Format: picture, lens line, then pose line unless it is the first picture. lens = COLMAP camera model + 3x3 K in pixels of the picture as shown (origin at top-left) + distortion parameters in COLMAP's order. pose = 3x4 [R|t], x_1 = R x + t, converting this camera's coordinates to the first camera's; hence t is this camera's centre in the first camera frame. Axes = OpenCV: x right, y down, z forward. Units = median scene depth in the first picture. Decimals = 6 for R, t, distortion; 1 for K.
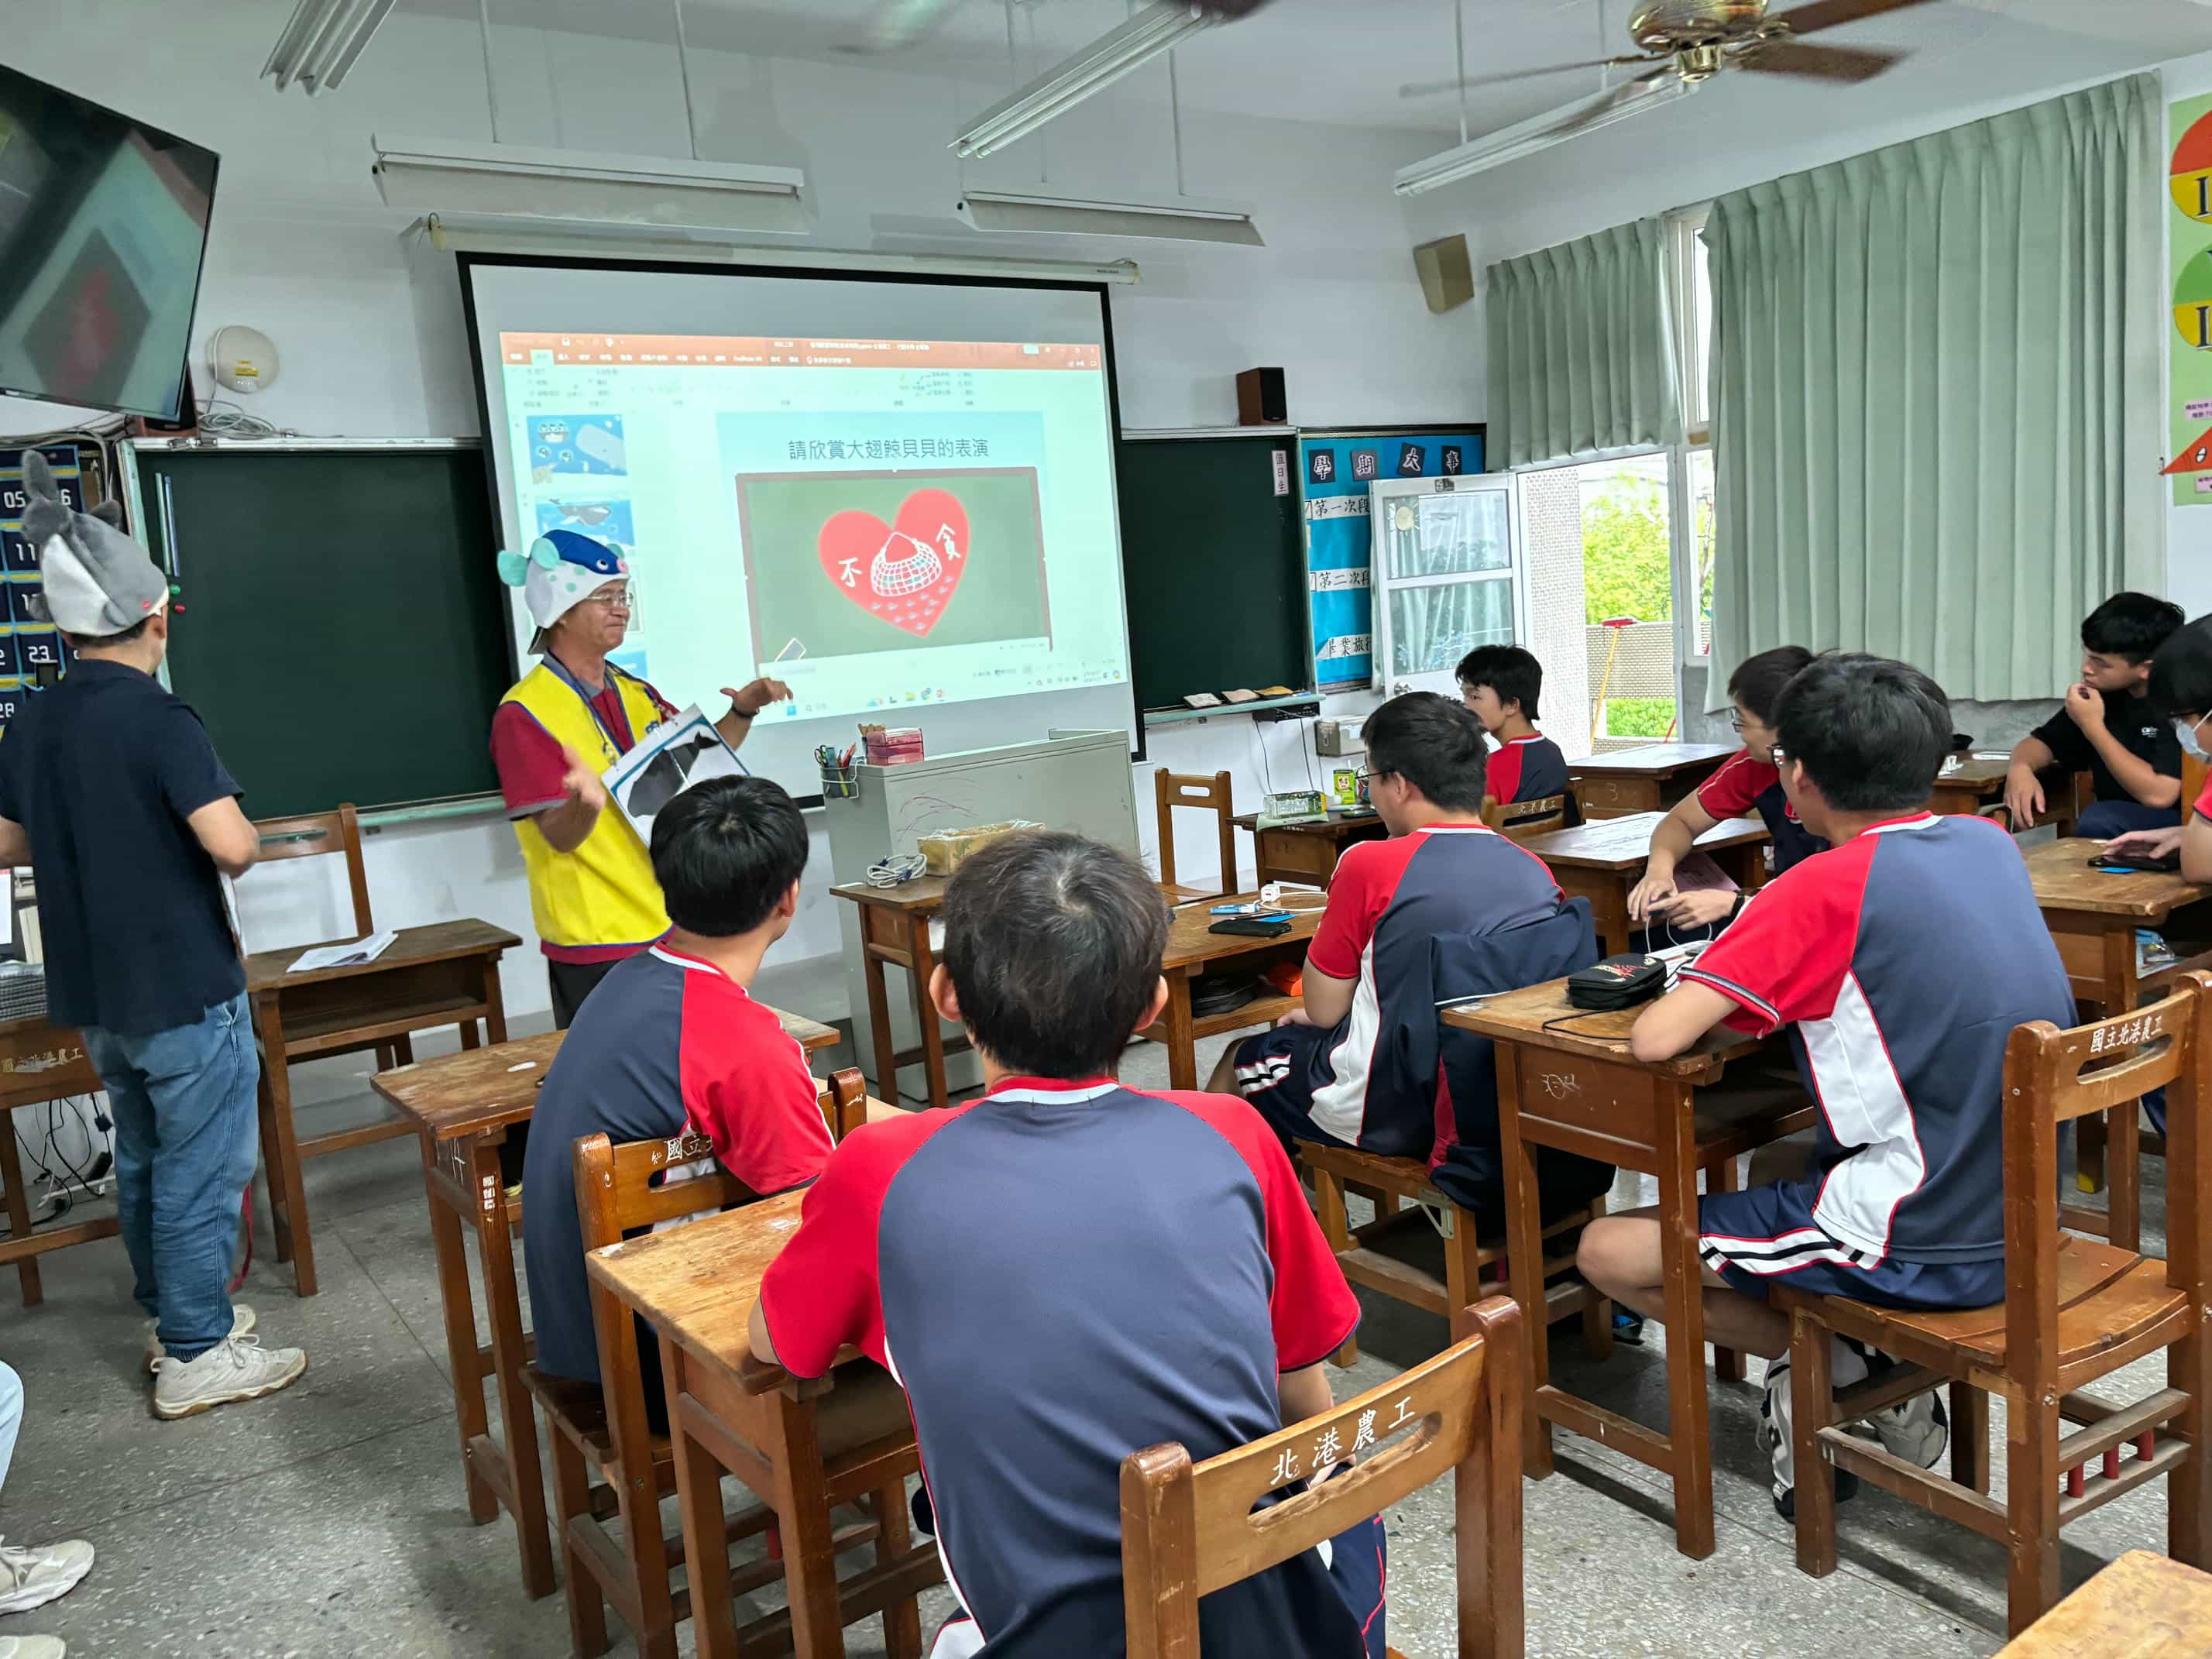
lens RADIAL K [[1689.3, 0, 1095.5], [0, 1689.3, 827.3], [0, 0, 1]] dist [0.035626, -0.030425]
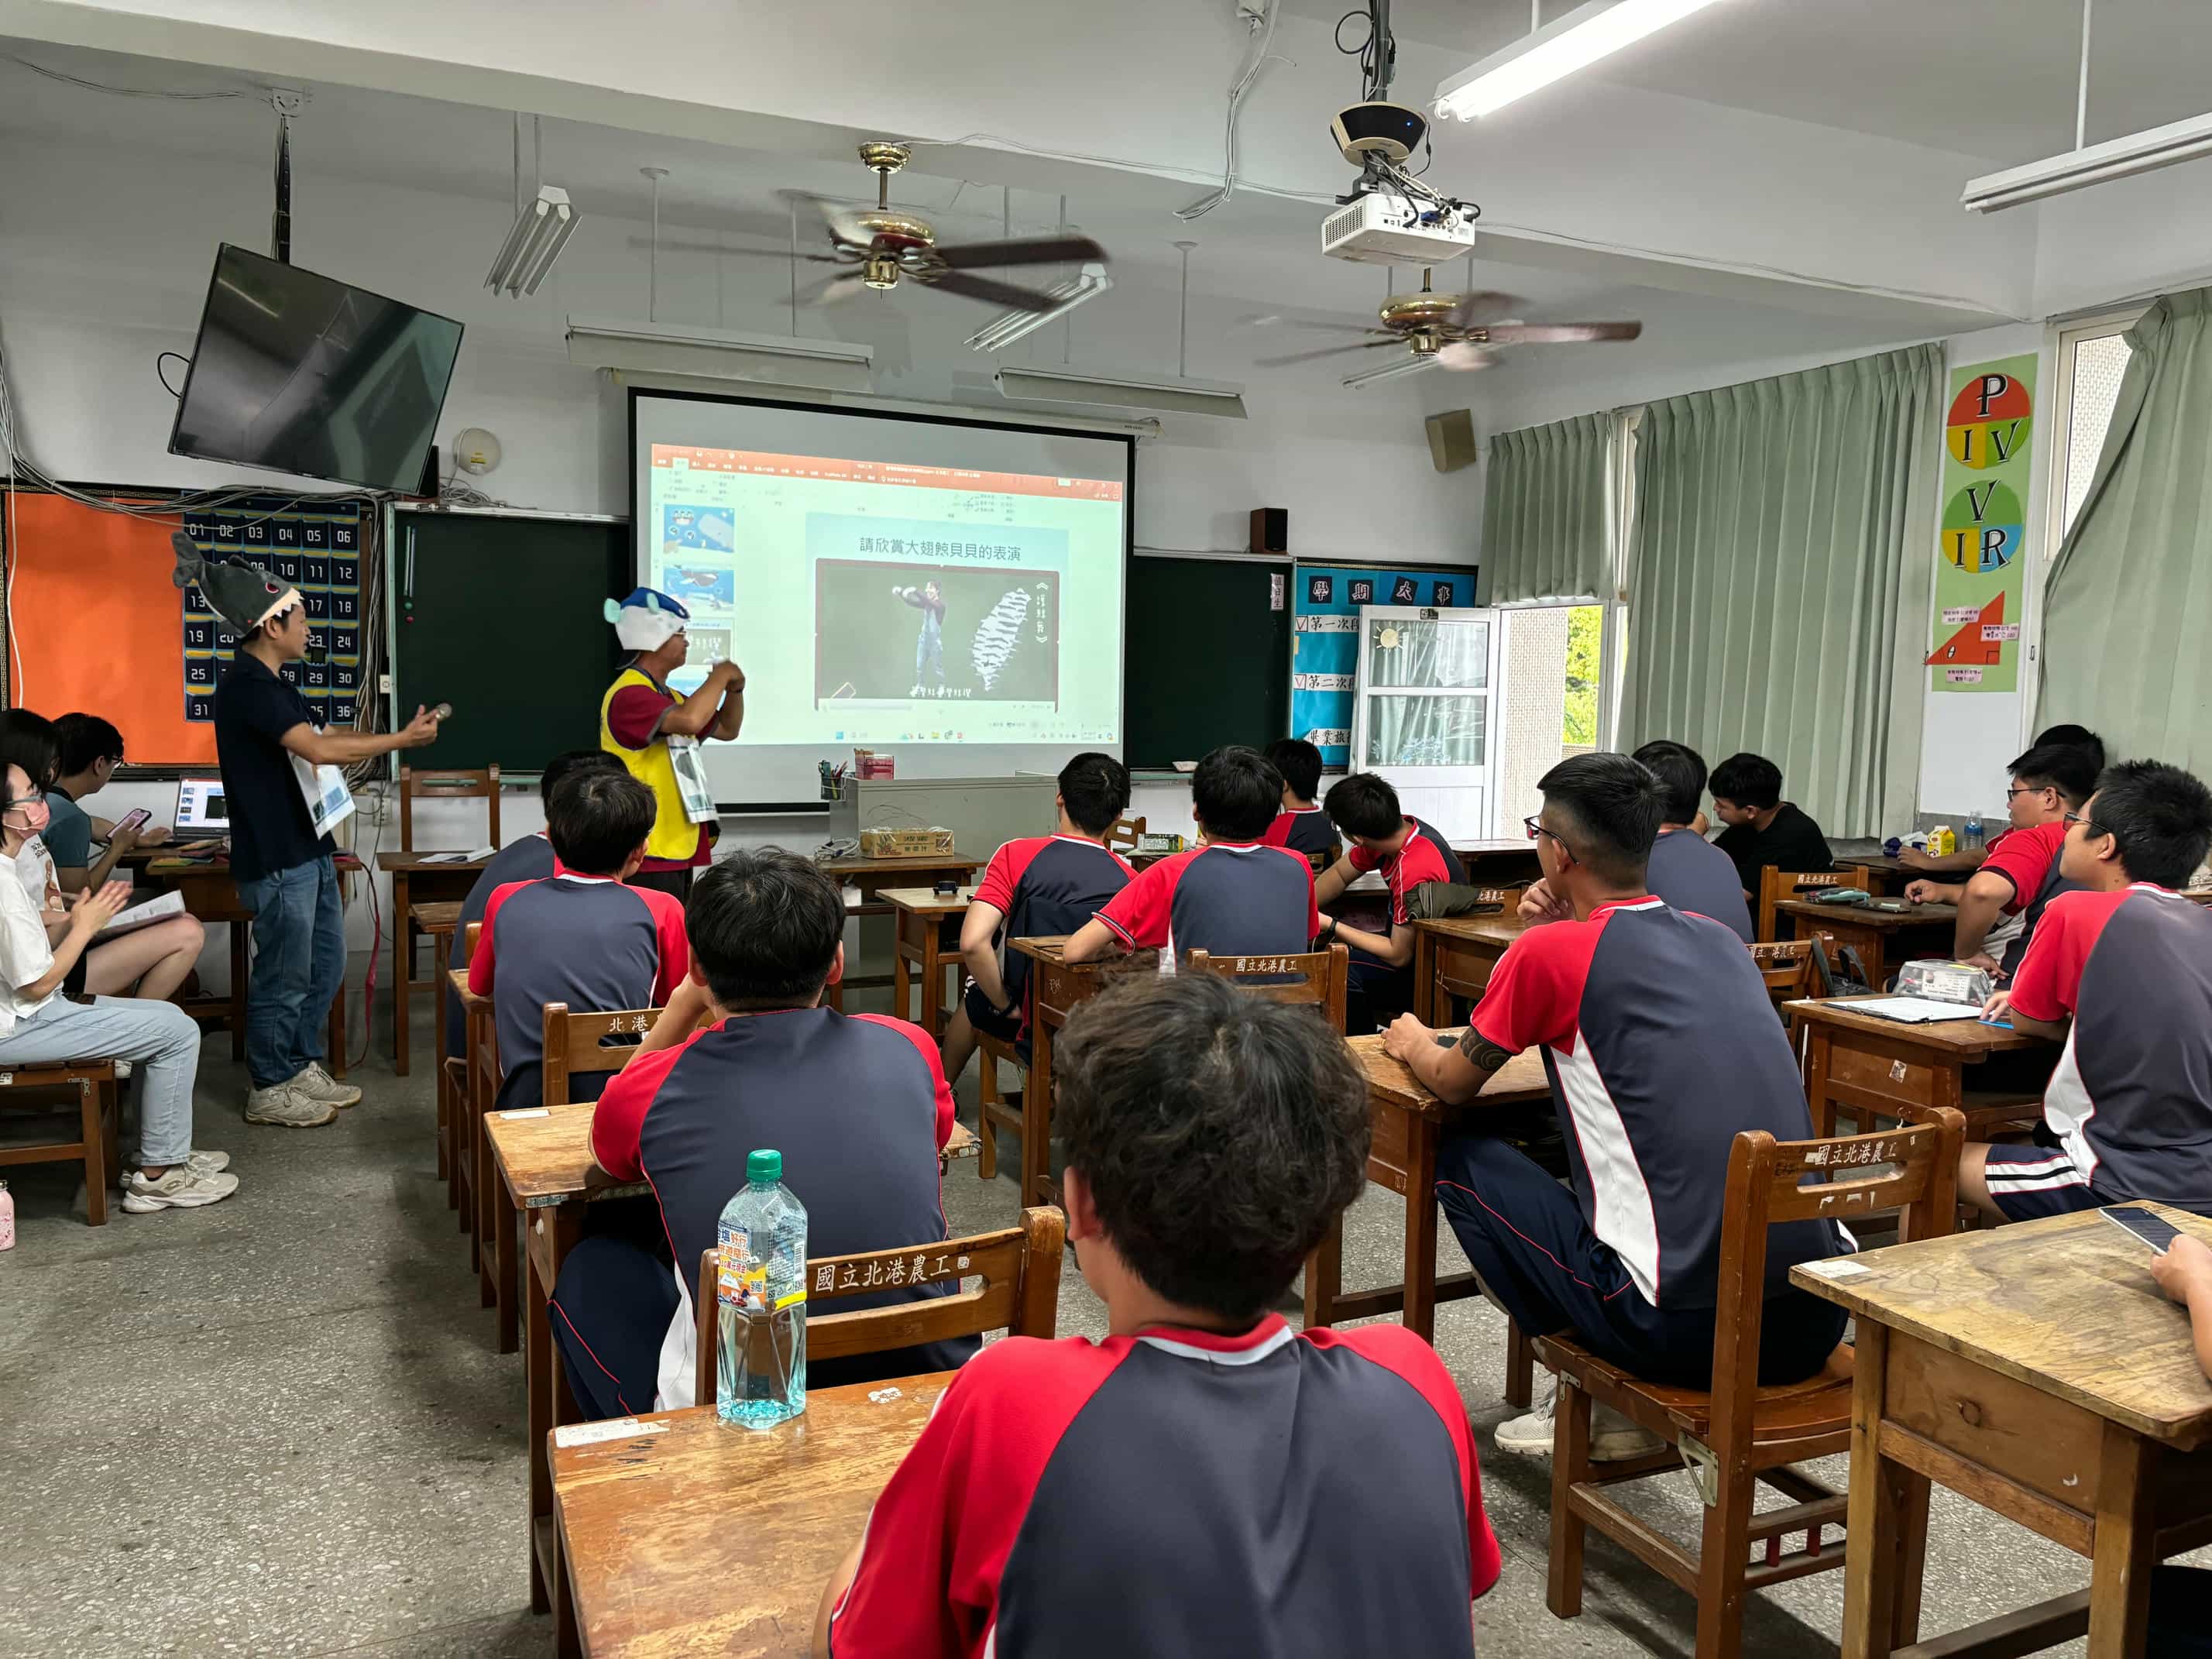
lens RADIAL K [[1689.3, 0, 1108.6], [0, 1689.3, 827.0], [0, 0, 1]] dist [0.035626, -0.030425]
pose [[0.981568, 0.114659, -0.152894, 0.250742], [-0.120834, 0.992167, -0.031691, 0.018413], [0.148063, 0.049582, 0.987734, -0.288872]]
